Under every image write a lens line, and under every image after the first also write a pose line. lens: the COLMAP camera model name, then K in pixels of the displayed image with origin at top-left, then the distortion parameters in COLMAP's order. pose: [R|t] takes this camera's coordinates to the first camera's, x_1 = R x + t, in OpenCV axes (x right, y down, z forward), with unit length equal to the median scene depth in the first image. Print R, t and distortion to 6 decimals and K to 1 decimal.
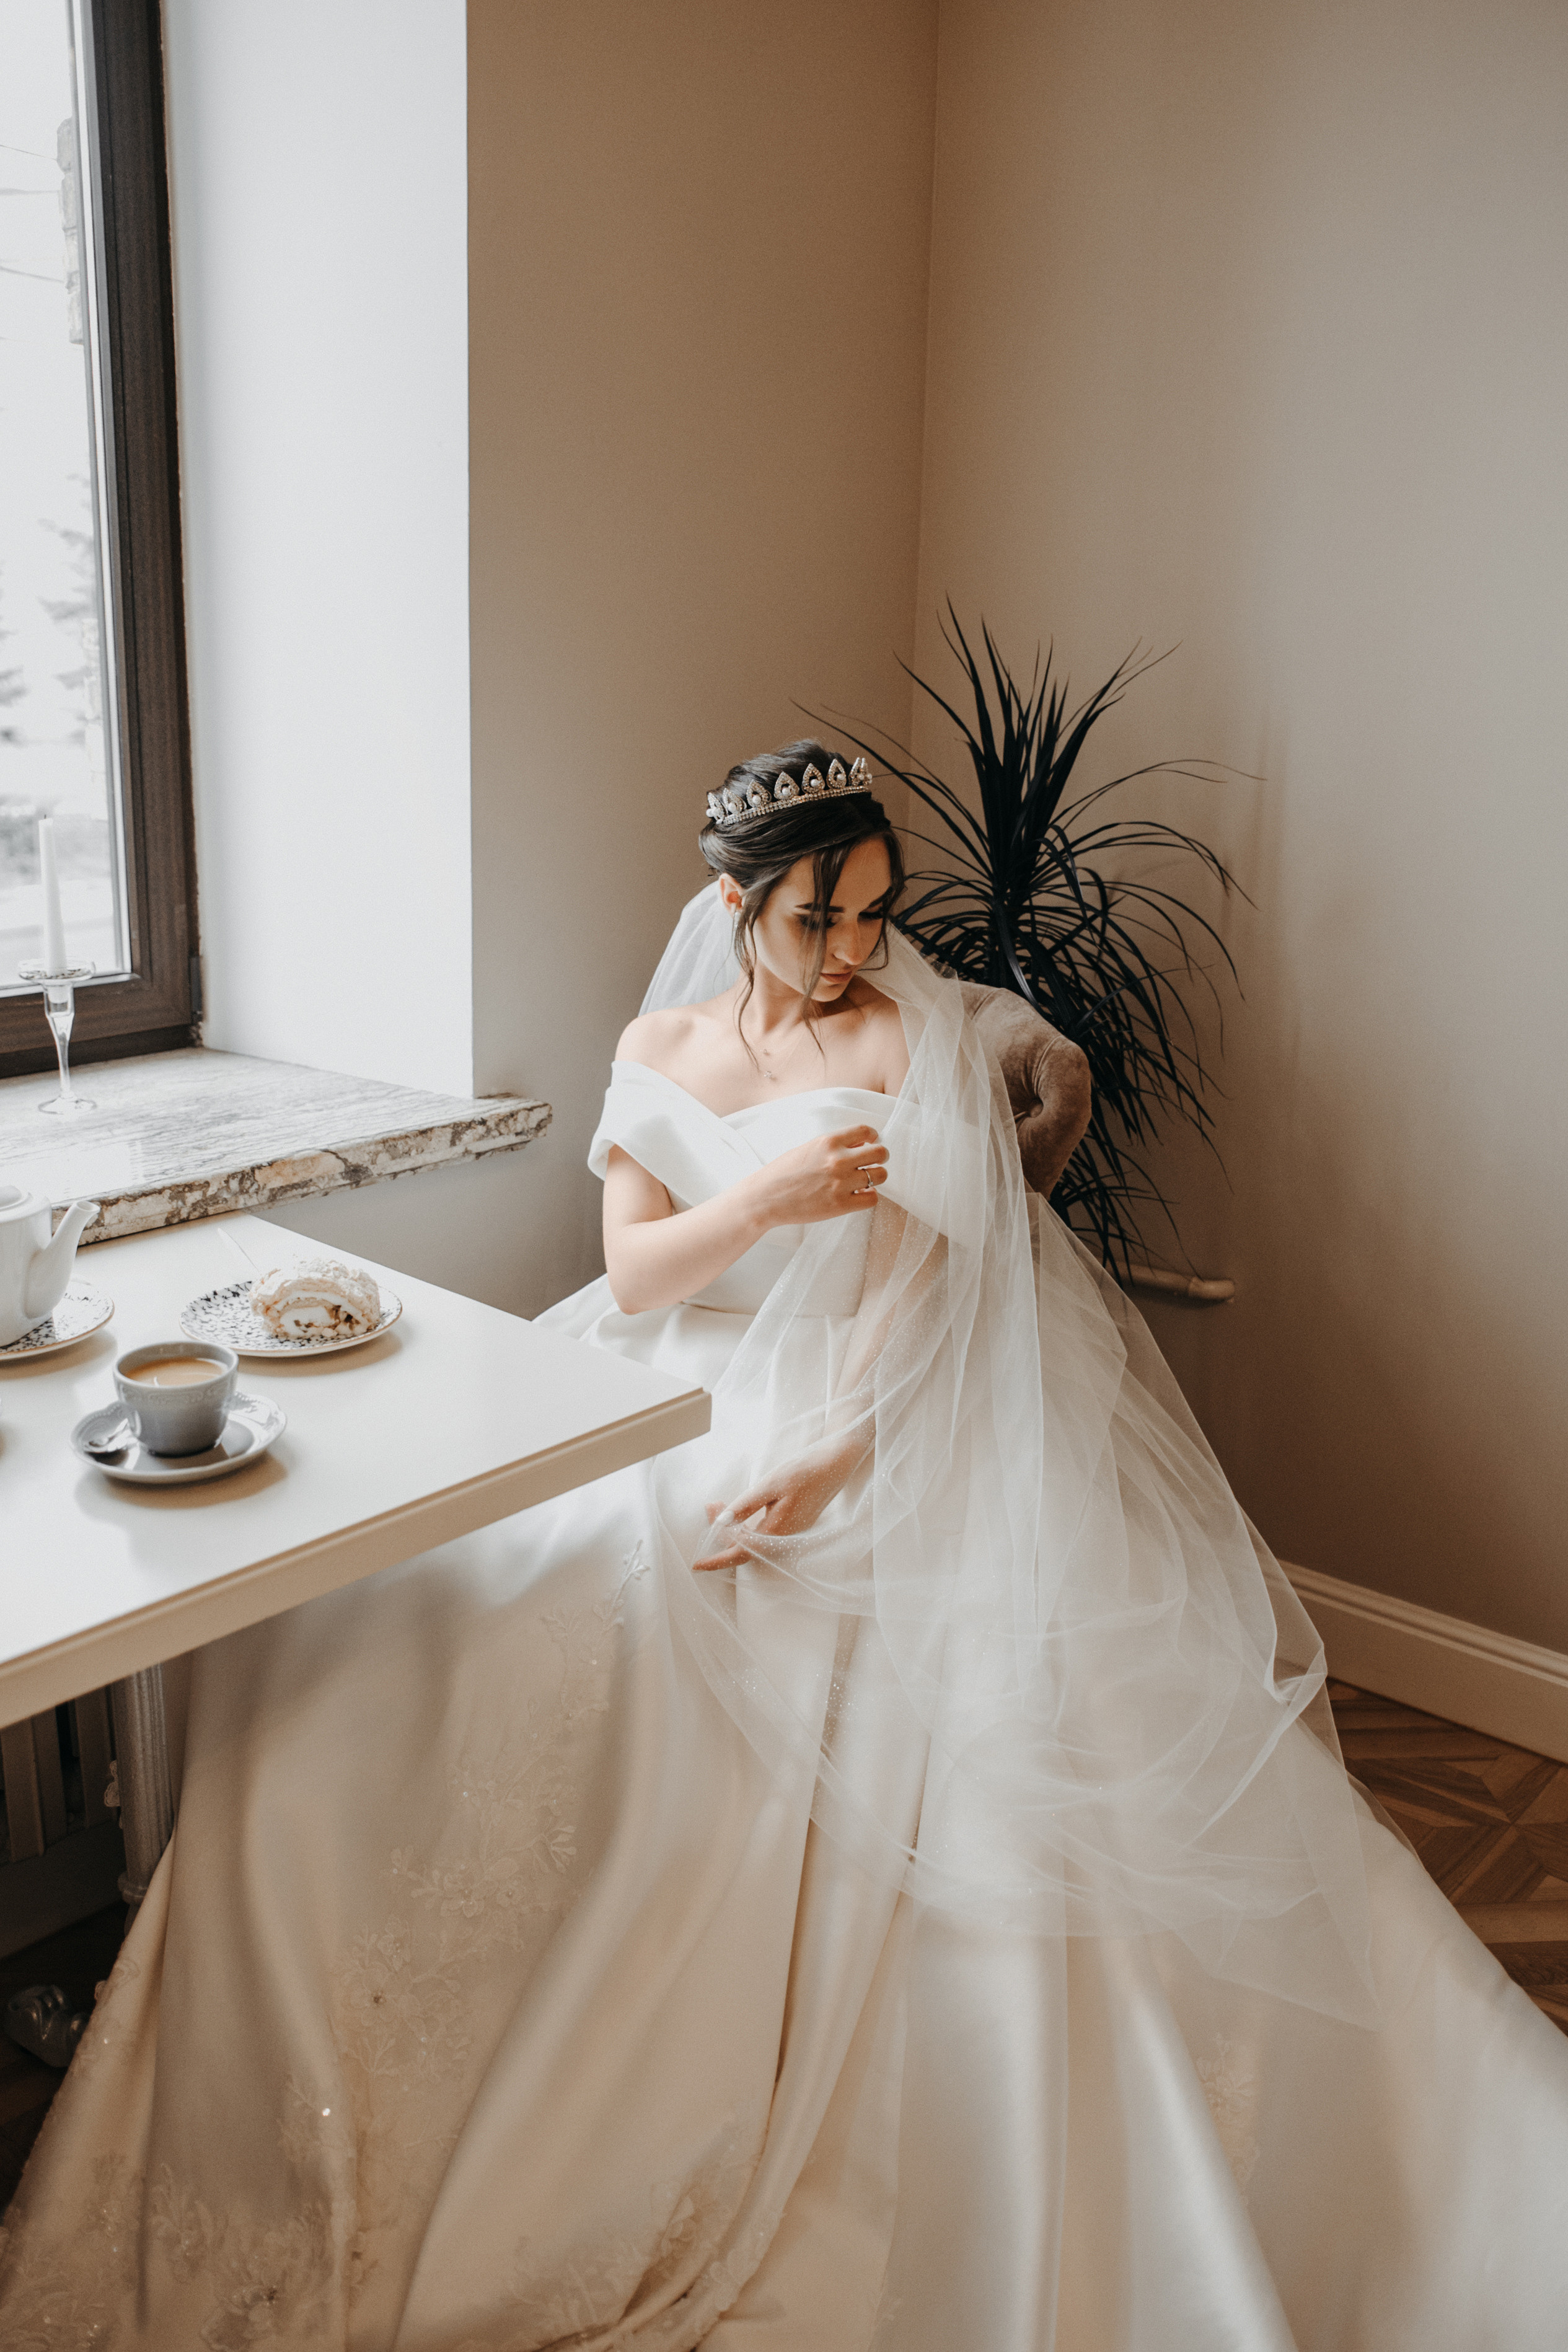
lens RADIAL K [[1896.9, 0, 784.0], [0, 1896.9, 1176.0], [0, 0, 1]] dist [-0.095181, 0.072645]
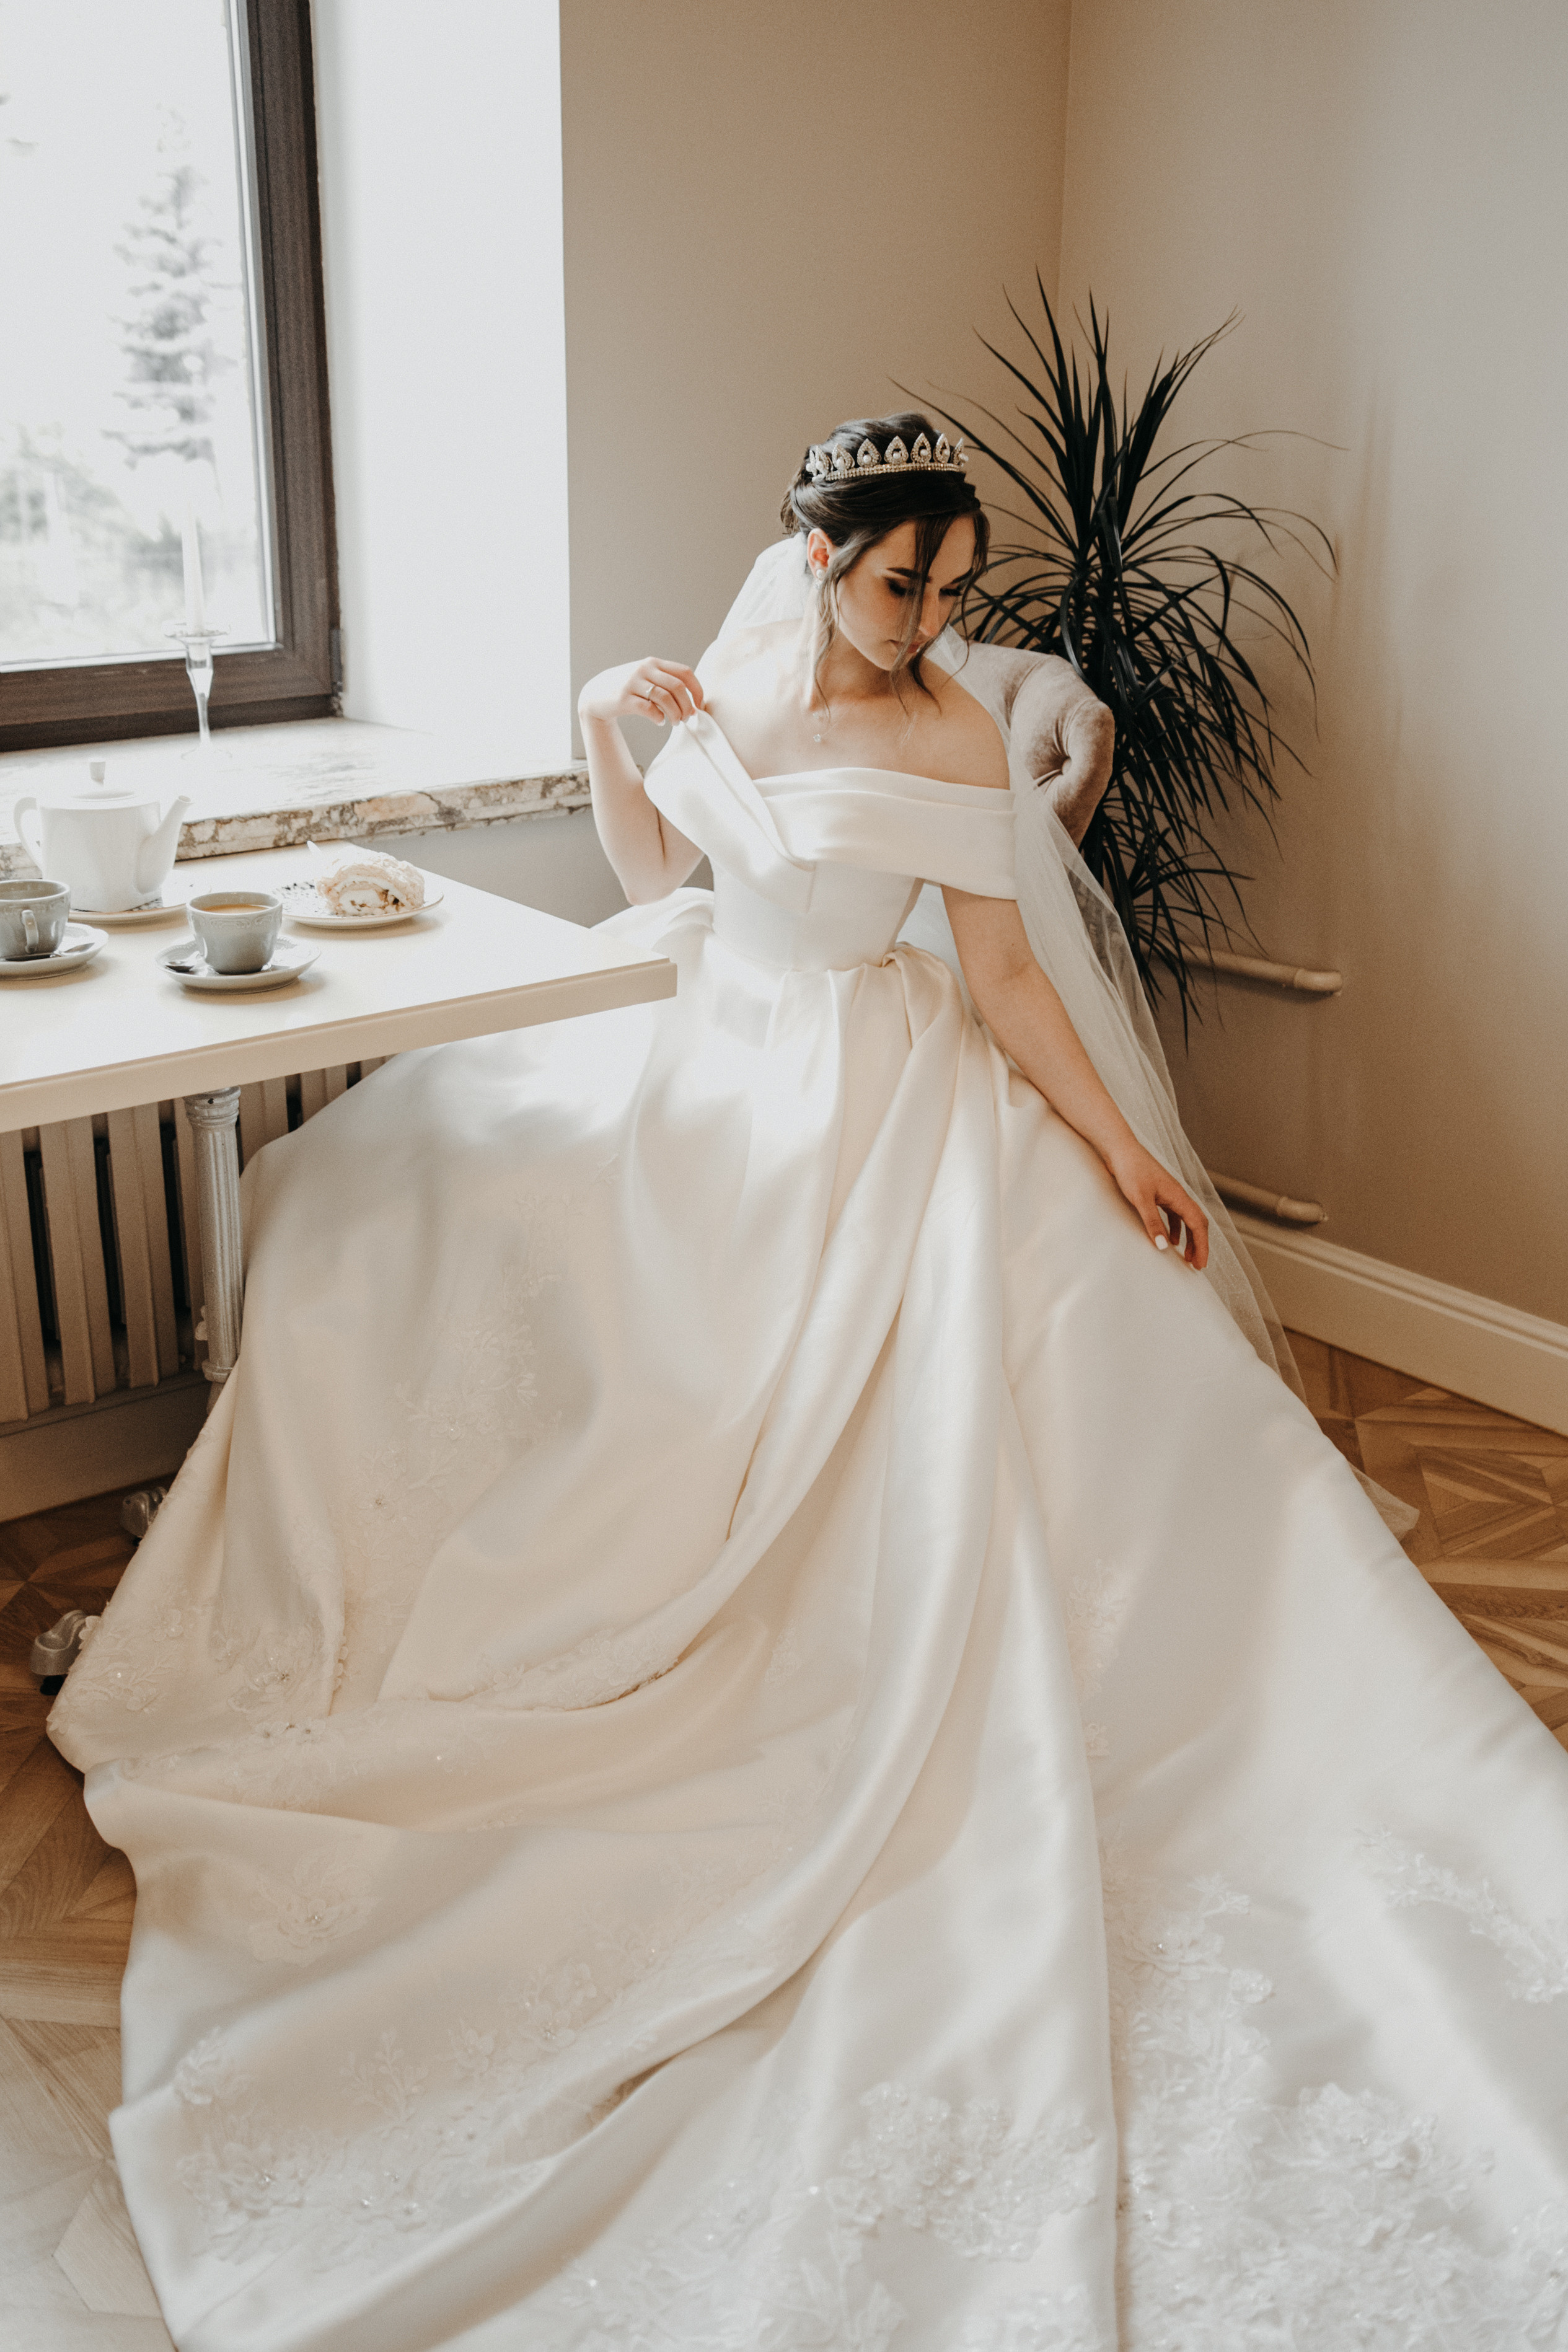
lens RADIAL K [[2407.6, 0, 784.0], [0, 2407.6, 1176.0], [0, 0, 1]] dist [-0.002592, 0.006113]
pose [[0.983414, 0.044535, -0.175822, 0.218756], [-0.032246, 0.996873, 0.072145, 0.098377], [0.178485, -0.065279, 0.981775, -0.359023]]
